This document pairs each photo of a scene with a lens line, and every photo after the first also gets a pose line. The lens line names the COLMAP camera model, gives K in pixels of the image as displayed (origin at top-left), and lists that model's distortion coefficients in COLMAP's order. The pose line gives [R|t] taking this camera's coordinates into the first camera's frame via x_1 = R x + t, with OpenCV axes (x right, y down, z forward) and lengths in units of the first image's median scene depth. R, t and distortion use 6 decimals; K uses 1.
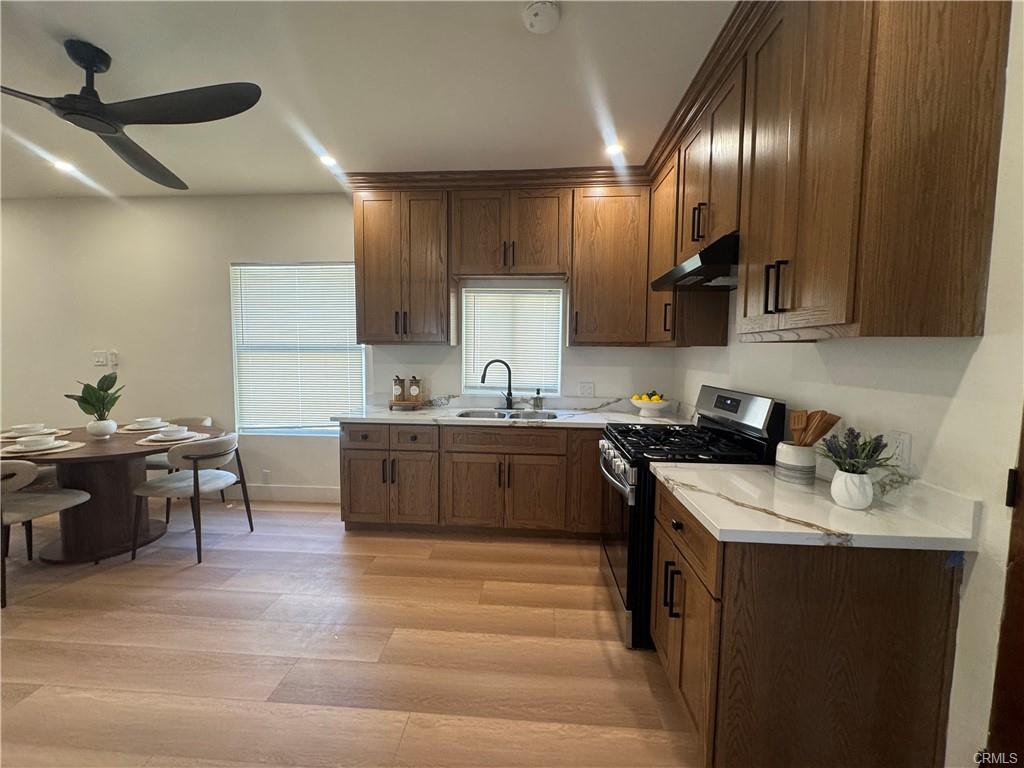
lens RADIAL K [[415.0, 0, 512.0], [0, 415.0, 384.0], [0, 0, 1]] dist [0.000953, 0.000064]
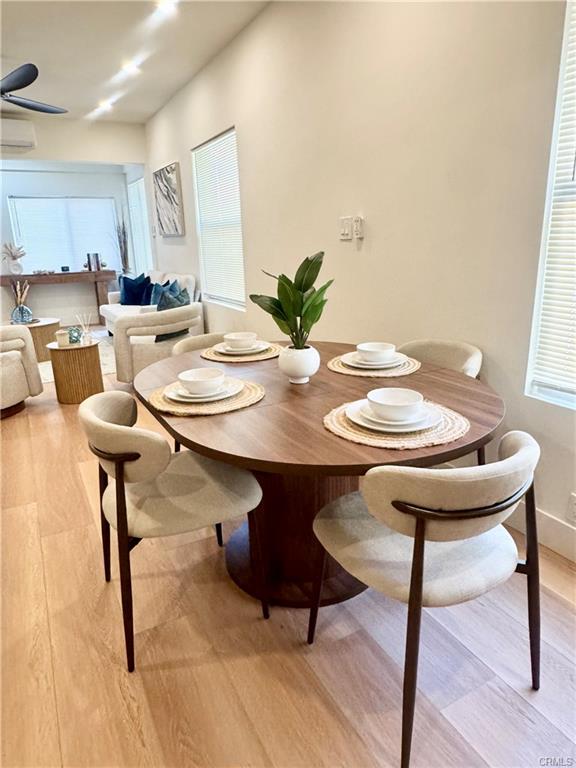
lens RADIAL K [[507.4, 0, 288.0], [0, 507.4, 384.0], [0, 0, 1]] dist [-0.004456, -0.001940]
pose [[0.539192, 0.216256, -0.813944, -0.447074], [-0.027351, 0.970456, 0.239721, -0.018488], [0.841739, -0.106994, 0.529177, 0.617988]]
